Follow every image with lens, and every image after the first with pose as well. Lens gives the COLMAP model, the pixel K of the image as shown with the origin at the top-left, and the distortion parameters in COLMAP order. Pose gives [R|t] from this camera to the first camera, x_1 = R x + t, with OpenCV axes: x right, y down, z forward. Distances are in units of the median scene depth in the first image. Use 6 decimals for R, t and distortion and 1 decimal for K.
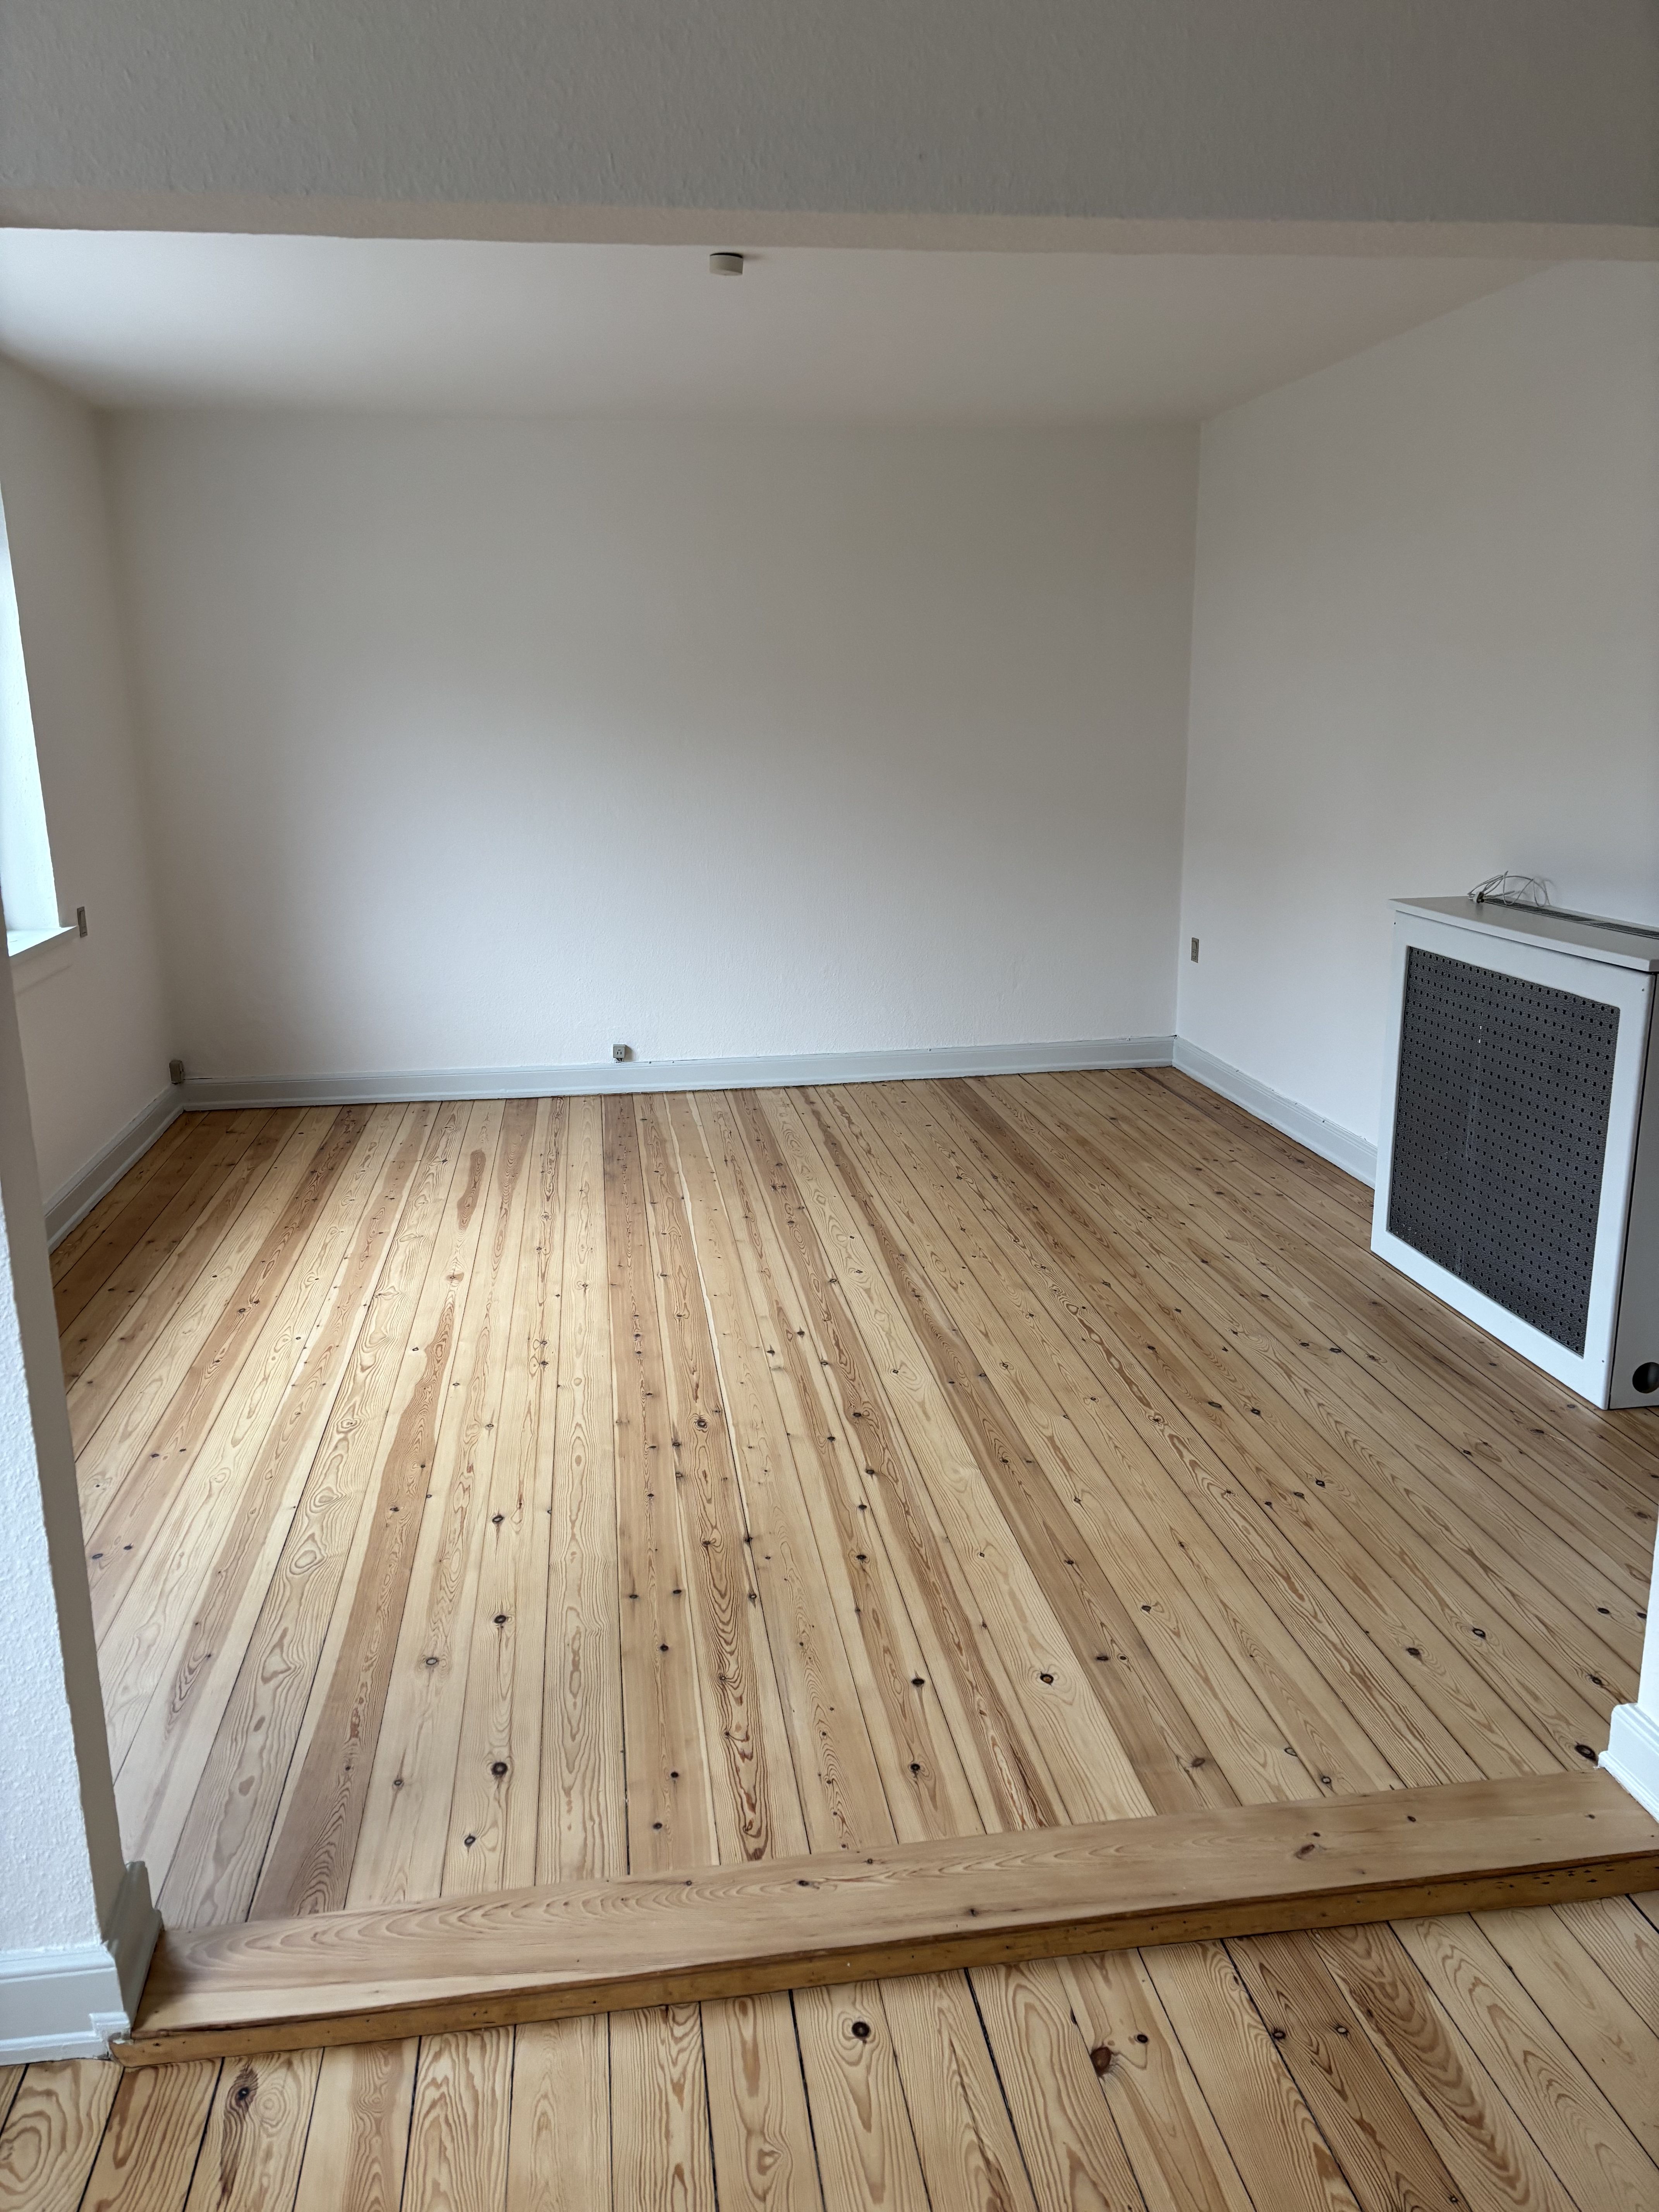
lens RADIAL K [[1642.6, 0, 807.3], [0, 1642.6, 1093.9], [0, 0, 1]] dist [0.120090, -0.098337]
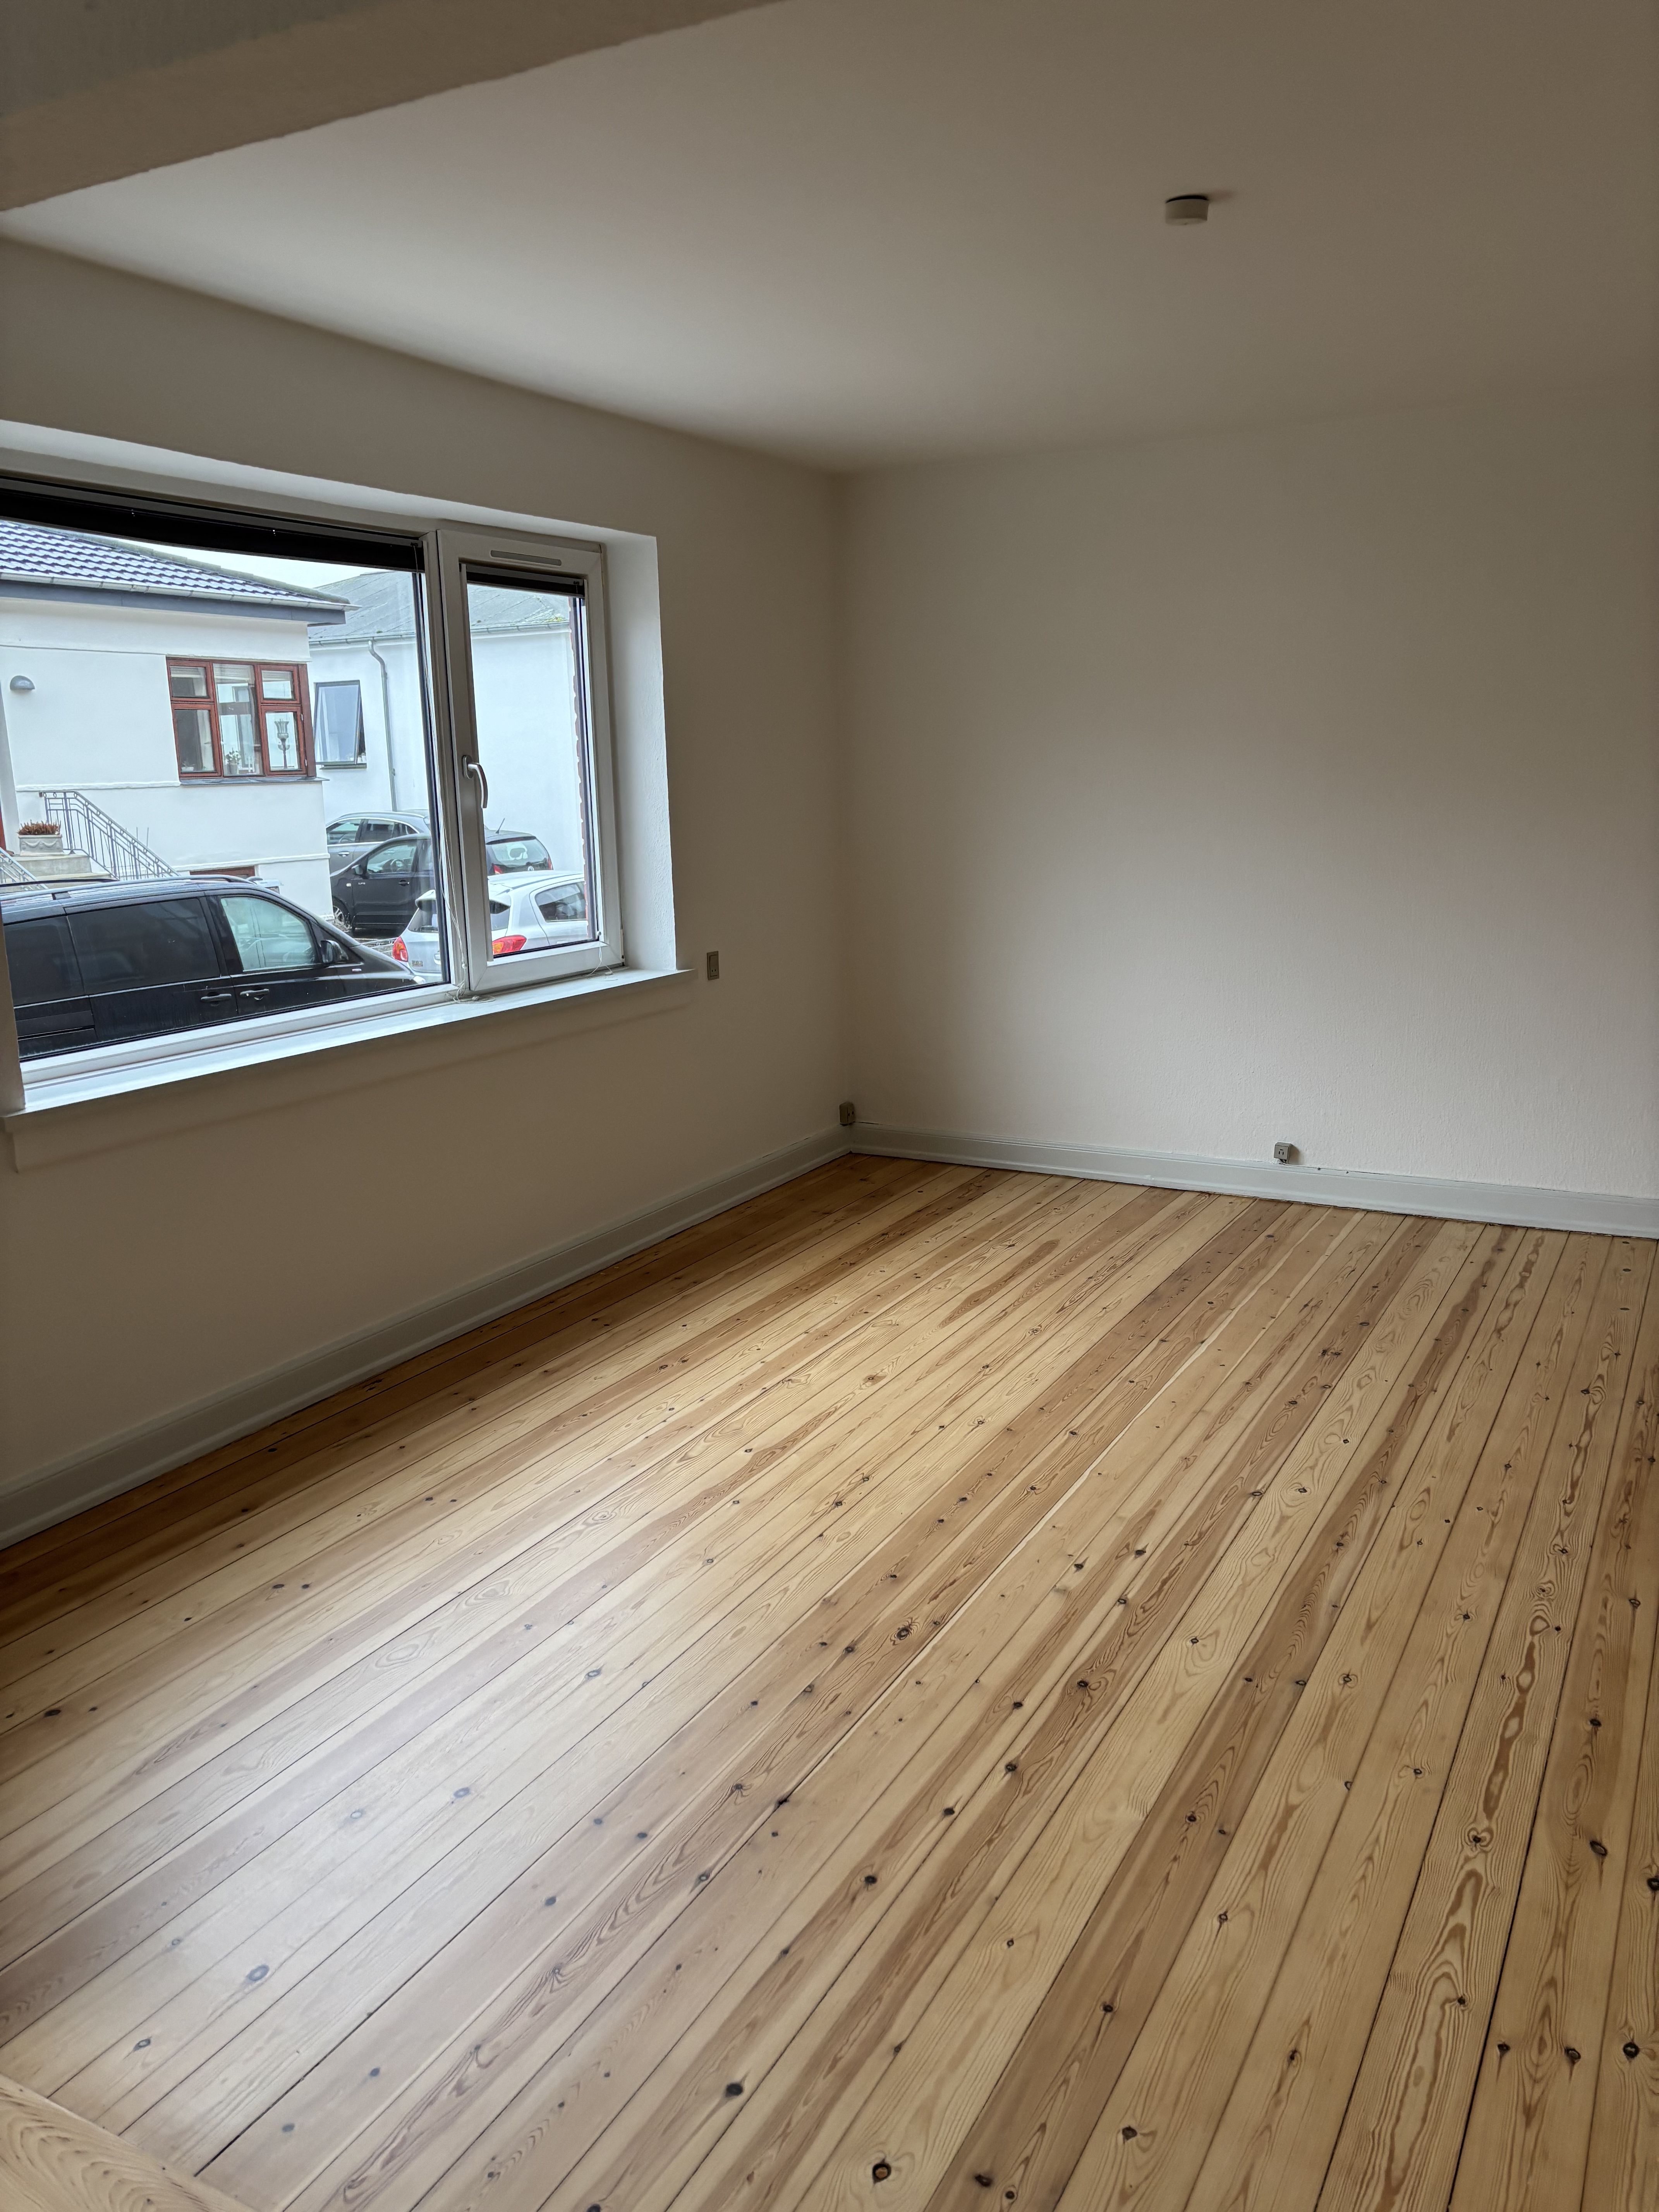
lens RADIAL K [[1653.7, 0, 829.5], [0, 1653.7, 1106.0], [0, 0, 1]] dist [0.028834, -0.011408]
pose [[0.805726, 0.121388, -0.579716, 0.327544], [-0.130858, 0.991069, 0.025646, -0.069159], [0.577652, 0.055197, 0.814415, 0.278424]]
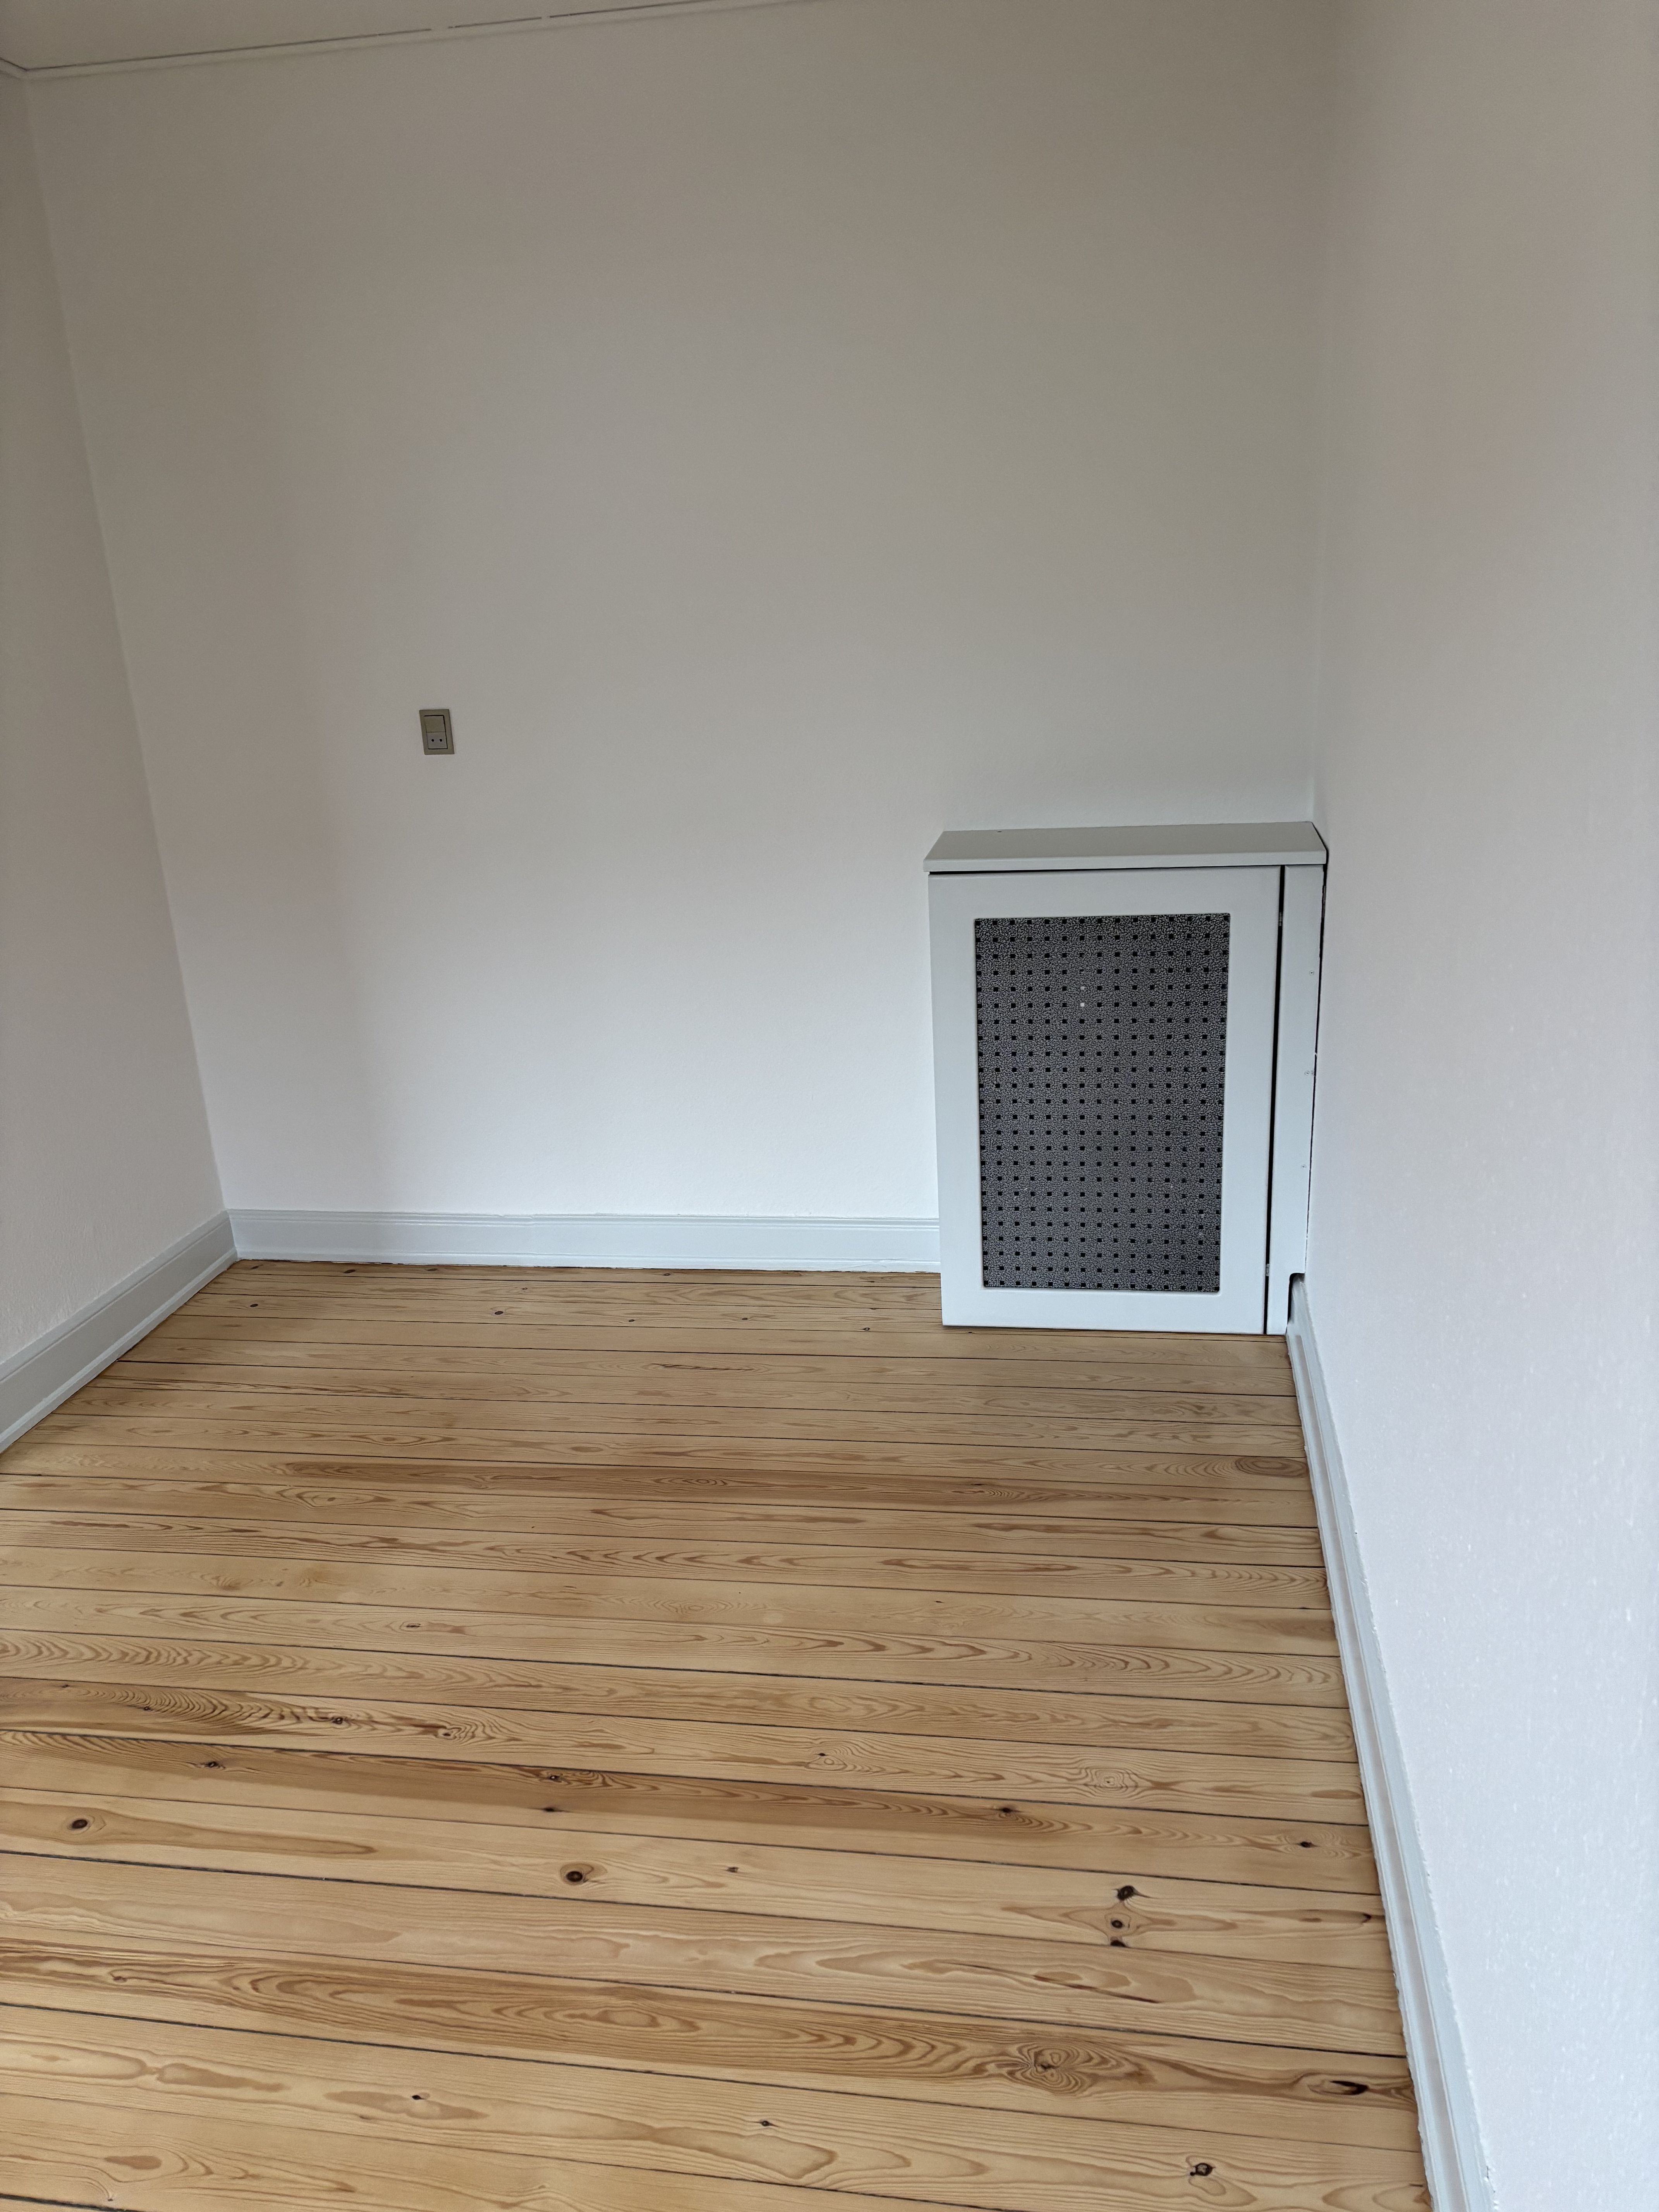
lens RADIAL K [[1653.7, 0, 829.5], [0, 1653.7, 1106.0], [0, 0, 1]] dist [0.028834, -0.011408]
pose [[0.307814, -0.297365, 0.903783, -0.223393], [0.269287, 0.938293, 0.217005, -0.137152], [-0.912543, 0.176580, 0.368896, 0.589422]]
